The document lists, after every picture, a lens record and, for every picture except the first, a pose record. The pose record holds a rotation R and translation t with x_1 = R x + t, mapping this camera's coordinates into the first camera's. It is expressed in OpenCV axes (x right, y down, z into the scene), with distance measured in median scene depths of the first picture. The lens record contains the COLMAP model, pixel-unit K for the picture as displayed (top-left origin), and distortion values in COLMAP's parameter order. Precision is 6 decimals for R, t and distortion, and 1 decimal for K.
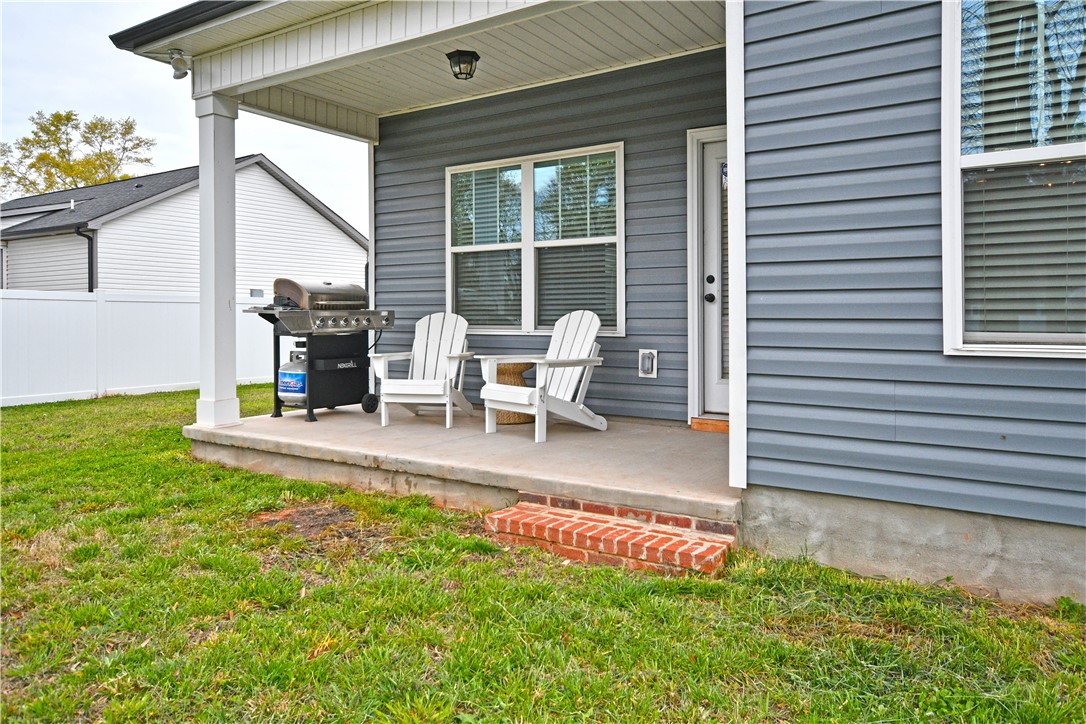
lens RADIAL K [[748.0, 0, 543.7], [0, 748.0, 309.8], [0, 0, 1]] dist [0.004652, 0.001810]
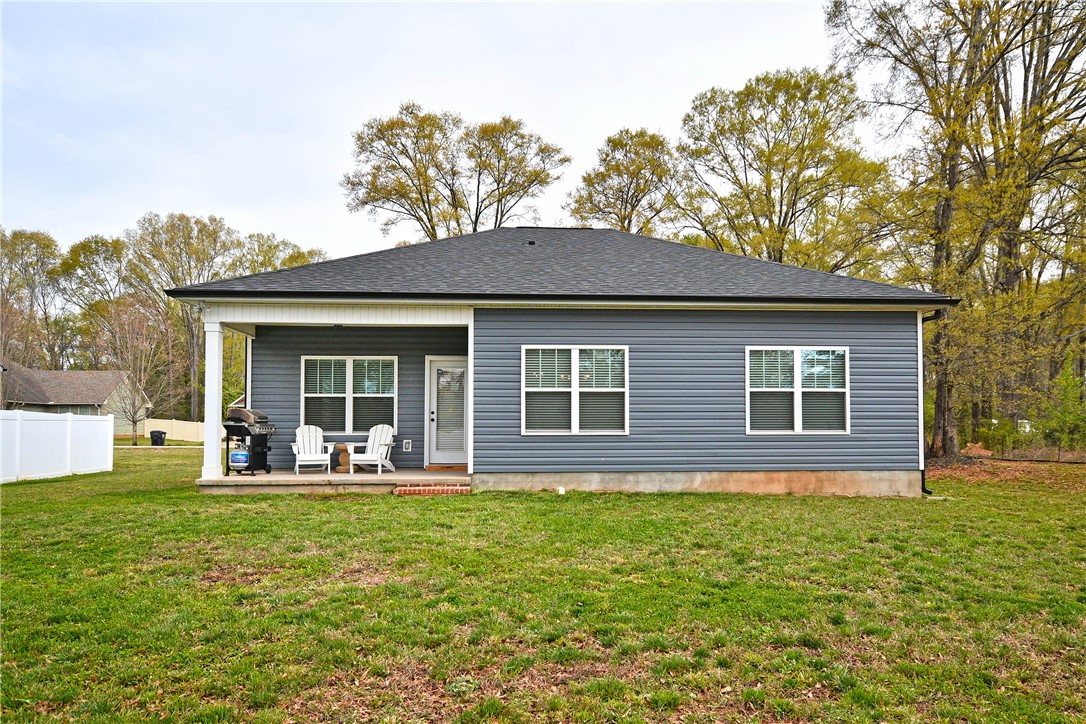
lens RADIAL K [[686.0, 0, 543.0], [0, 686.0, 362.0], [0, 0, 1]] dist [0.003314, 0.000703]
pose [[0.808107, 0.058702, 0.586104, -0.898188], [-0.004087, 0.995557, -0.094075, 0.007053], [-0.589022, 0.073627, 0.804756, -1.201367]]
